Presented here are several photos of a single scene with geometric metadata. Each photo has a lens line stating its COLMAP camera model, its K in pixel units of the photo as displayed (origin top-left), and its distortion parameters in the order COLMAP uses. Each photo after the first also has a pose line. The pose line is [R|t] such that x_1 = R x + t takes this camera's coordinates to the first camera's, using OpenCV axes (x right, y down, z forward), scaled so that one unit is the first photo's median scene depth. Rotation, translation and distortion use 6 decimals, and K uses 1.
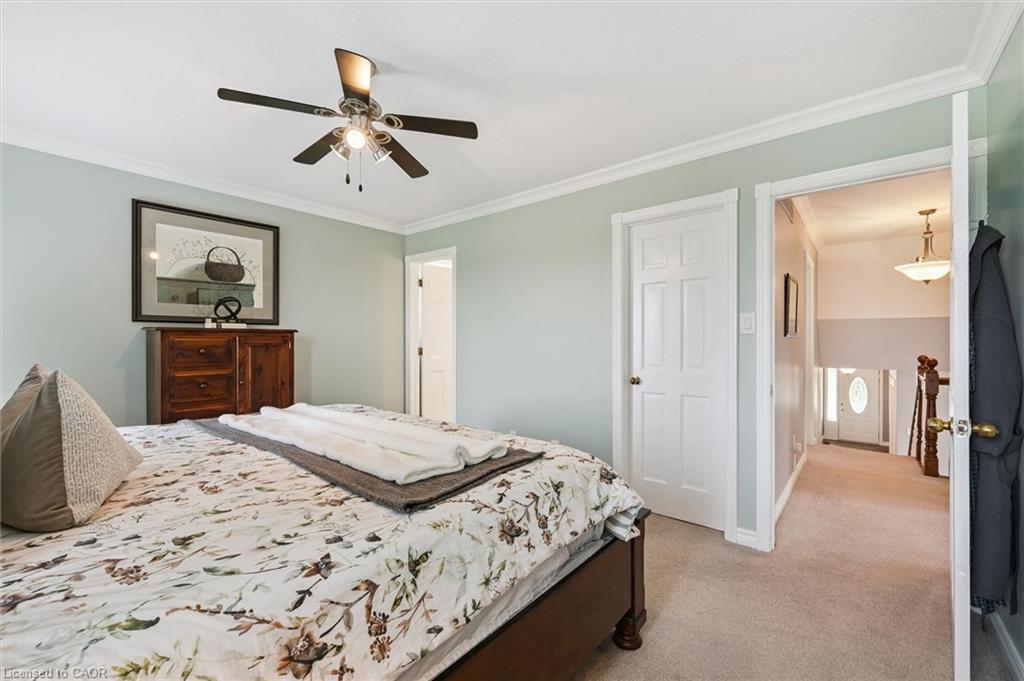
lens RADIAL K [[410.2, 0, 515.6], [0, 410.2, 341.9], [0, 0, 1]] dist [0.000500, -0.000175]
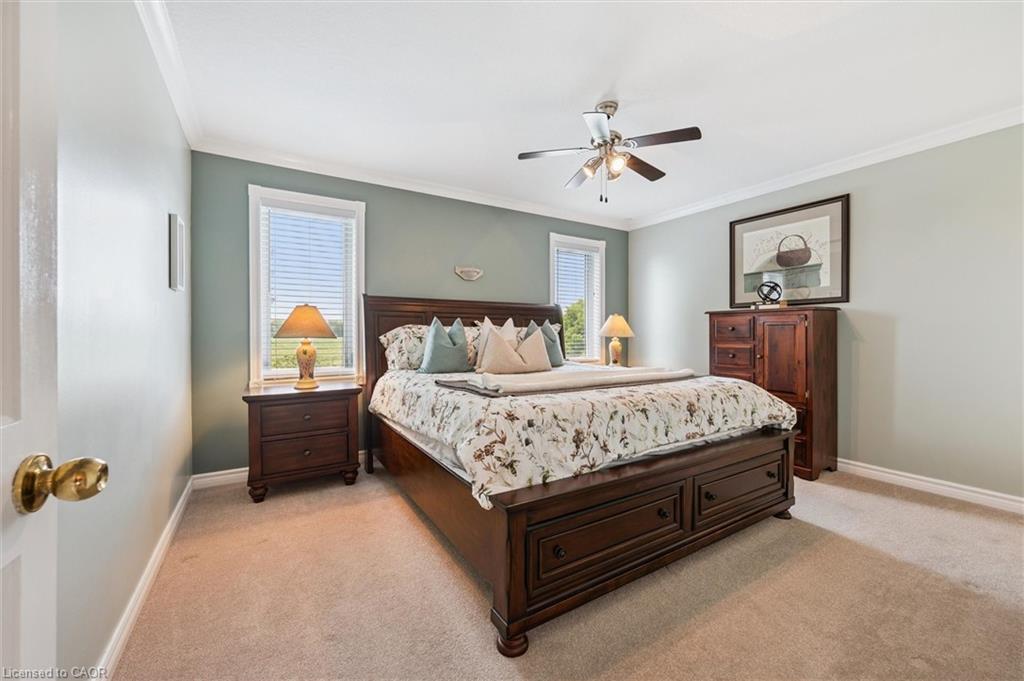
lens RADIAL K [[410.2, 0, 516.1], [0, 410.2, 333.5], [0, 0, 1]] dist [0.000500, -0.000175]
pose [[-0.297274, -0.003957, -0.954784, 0.554310], [-0.005284, 0.999983, -0.002499, 0.037586], [0.954778, 0.004302, -0.297289, 0.627189]]
